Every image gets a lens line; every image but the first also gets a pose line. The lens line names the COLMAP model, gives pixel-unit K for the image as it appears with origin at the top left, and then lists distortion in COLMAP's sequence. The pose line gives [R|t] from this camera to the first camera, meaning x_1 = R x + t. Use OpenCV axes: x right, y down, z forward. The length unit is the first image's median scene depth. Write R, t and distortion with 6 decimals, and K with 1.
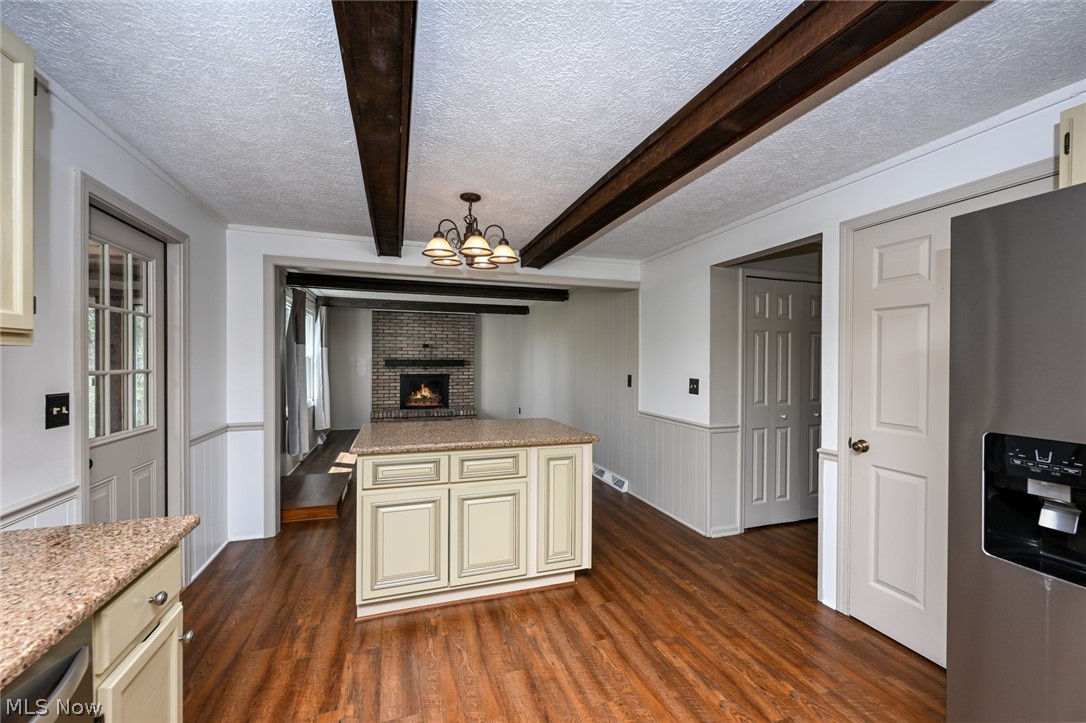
lens RADIAL K [[433.4, 0, 541.7], [0, 433.4, 362.4], [0, 0, 1]] dist [-0.001961, 0.000077]
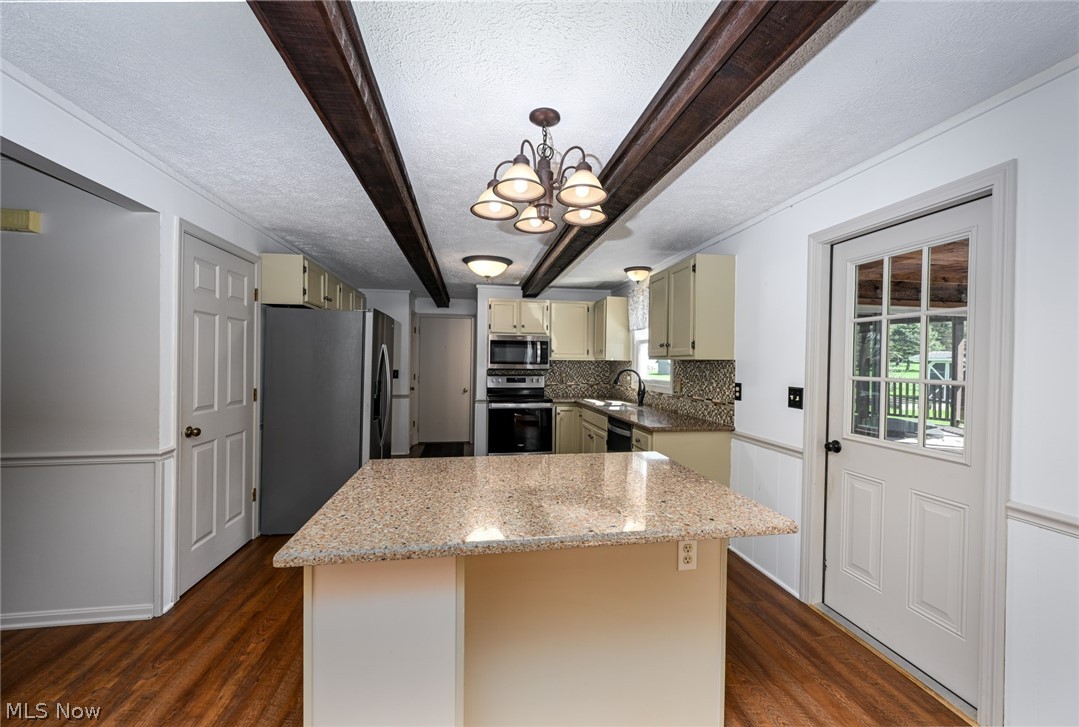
lens RADIAL K [[430.6, 0, 538.8], [0, 430.6, 365.3], [0, 0, 1]] dist [-0.001961, 0.000077]
pose [[-0.986681, -0.020541, 0.161363, -0.288698], [-0.019090, 0.999762, 0.010537, -0.004715], [-0.161542, 0.007316, -0.986839, 1.790053]]
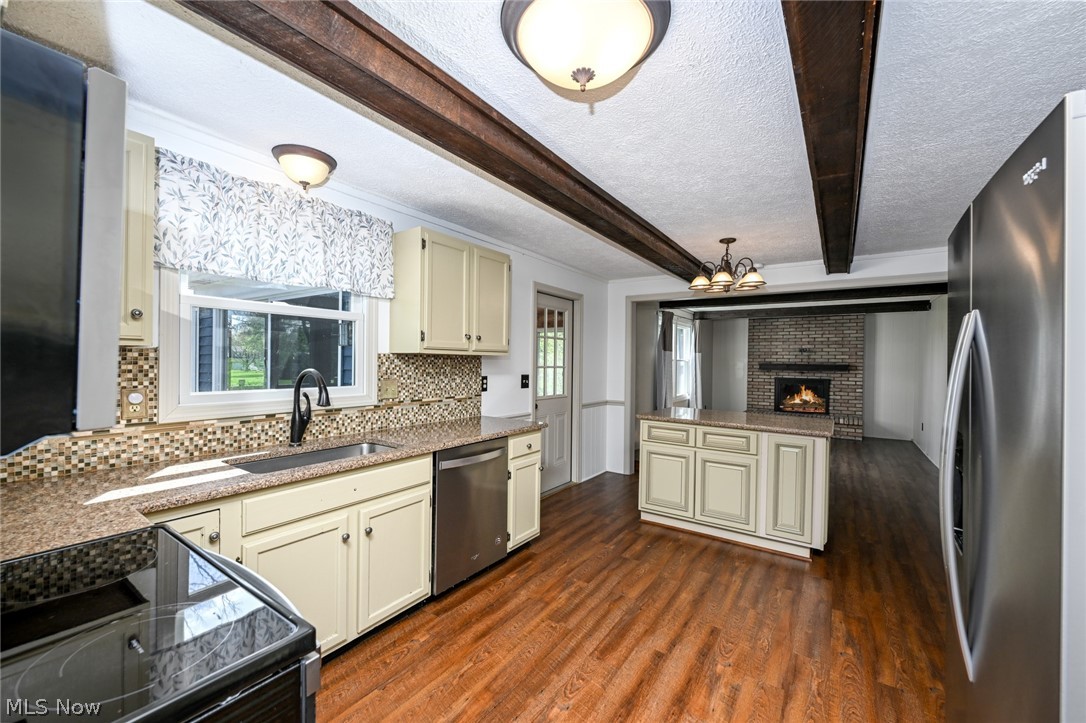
lens RADIAL K [[433.4, 0, 545.1], [0, 433.4, 362.0], [0, 0, 1]] dist [-0.001961, 0.000077]
pose [[0.603818, 0.005687, -0.797102, 0.602907], [-0.014149, 0.999893, -0.003584, 0.005150], [0.796996, 0.013443, 0.603835, -0.264038]]
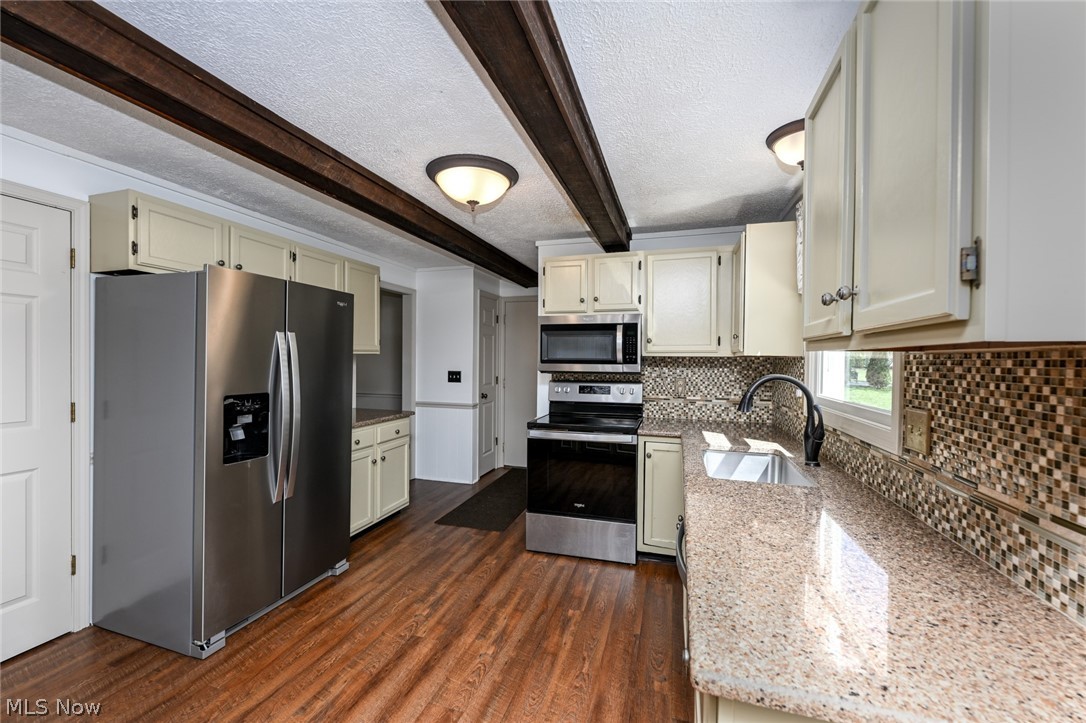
lens RADIAL K [[433.4, 0, 540.0], [0, 433.4, 362.8], [0, 0, 1]] dist [-0.001961, 0.000077]
pose [[-0.809935, -0.018373, 0.586232, -0.483144], [-0.011246, 0.999812, 0.015796, -0.007025], [-0.586412, 0.006201, -0.809989, 0.782079]]
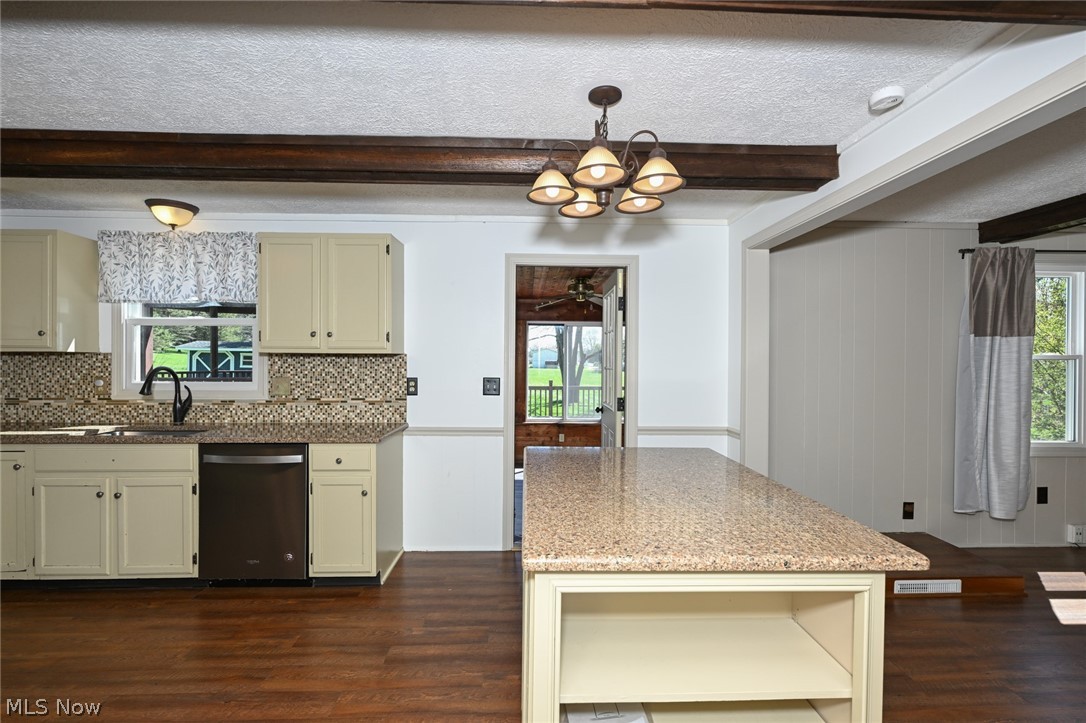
lens RADIAL K [[490.3, 0, 544.5], [0, 490.3, 362.3], [0, 0, 1]] dist [-0.001847, -0.000174]
pose [[-0.285681, -0.004045, -0.958316, 0.571698], [-0.010414, 0.999945, -0.001116, 0.003331], [0.958268, 0.009661, -0.285708, 1.208297]]
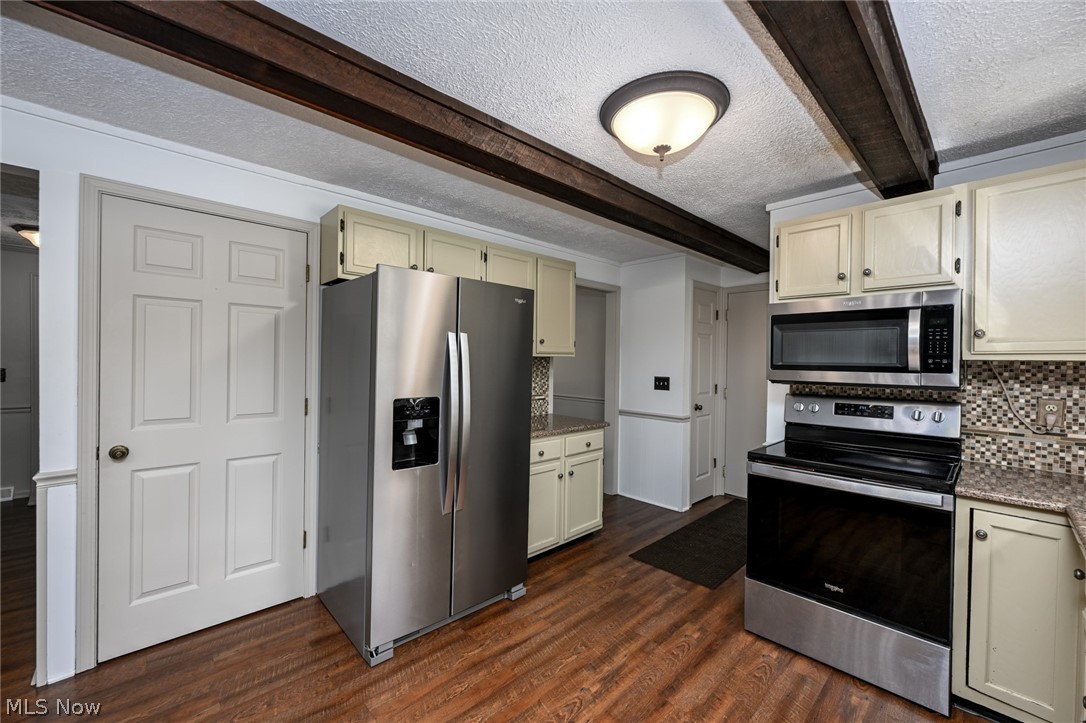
lens RADIAL K [[433.4, 0, 541.9], [0, 433.4, 363.2], [0, 0, 1]] dist [-0.001961, 0.000077]
pose [[-0.422853, -0.018894, 0.906001, -0.352864], [-0.013205, 0.999805, 0.014687, -0.005898], [-0.906102, -0.005753, -0.423020, 0.559672]]
